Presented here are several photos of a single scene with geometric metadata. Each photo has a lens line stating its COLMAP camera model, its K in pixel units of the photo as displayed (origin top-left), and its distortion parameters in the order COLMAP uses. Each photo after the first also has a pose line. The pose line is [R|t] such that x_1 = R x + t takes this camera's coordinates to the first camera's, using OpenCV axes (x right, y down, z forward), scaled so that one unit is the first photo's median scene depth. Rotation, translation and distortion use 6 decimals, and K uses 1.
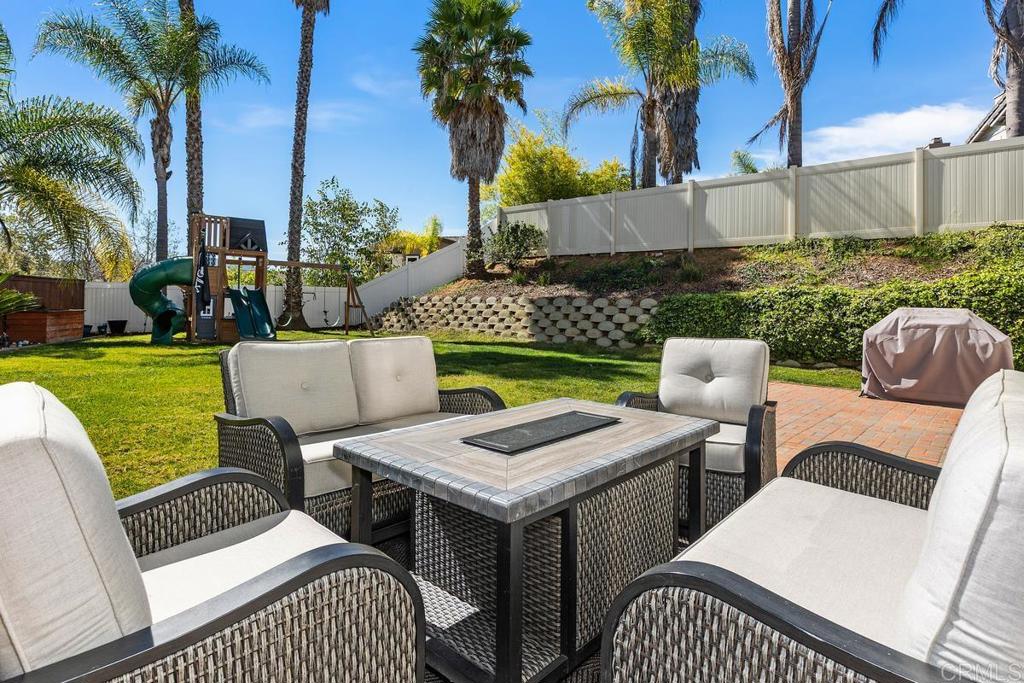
lens RADIAL K [[542.2, 0, 512.7], [0, 542.2, 303.4], [0, 0, 1]] dist [-0.000399, -0.001754]
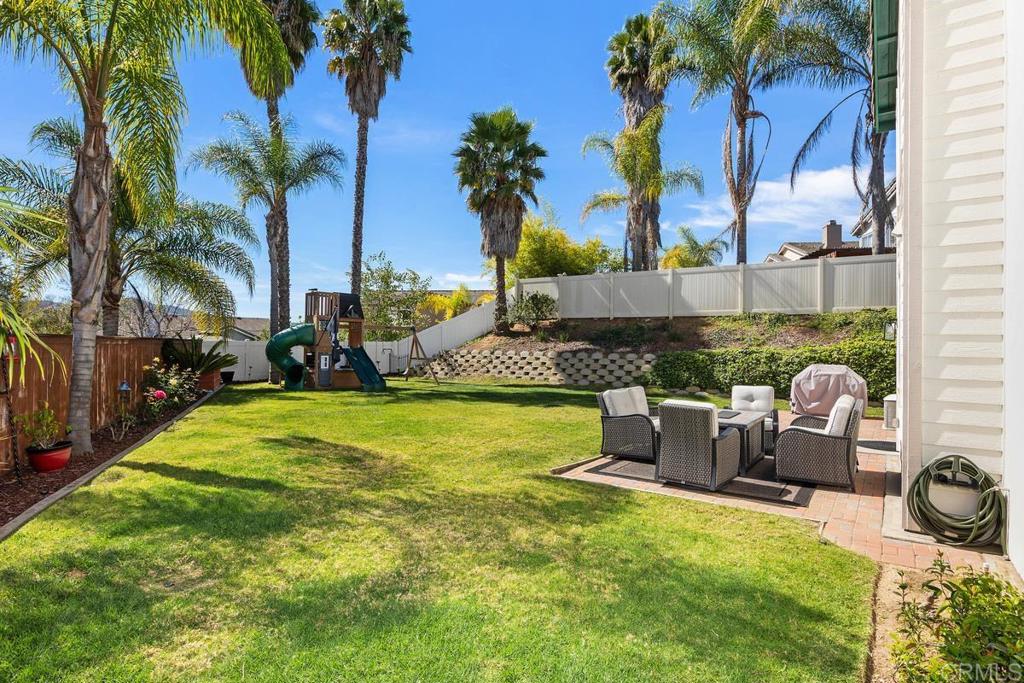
lens RADIAL K [[538.5, 0, 513.3], [0, 538.5, 344.9], [0, 0, 1]] dist [0.000727, 0.000539]
pose [[0.991774, -0.004524, 0.127919, -0.233565], [0.004204, 0.999987, 0.002776, -0.030820], [-0.127930, -0.002215, 0.991781, -0.303568]]
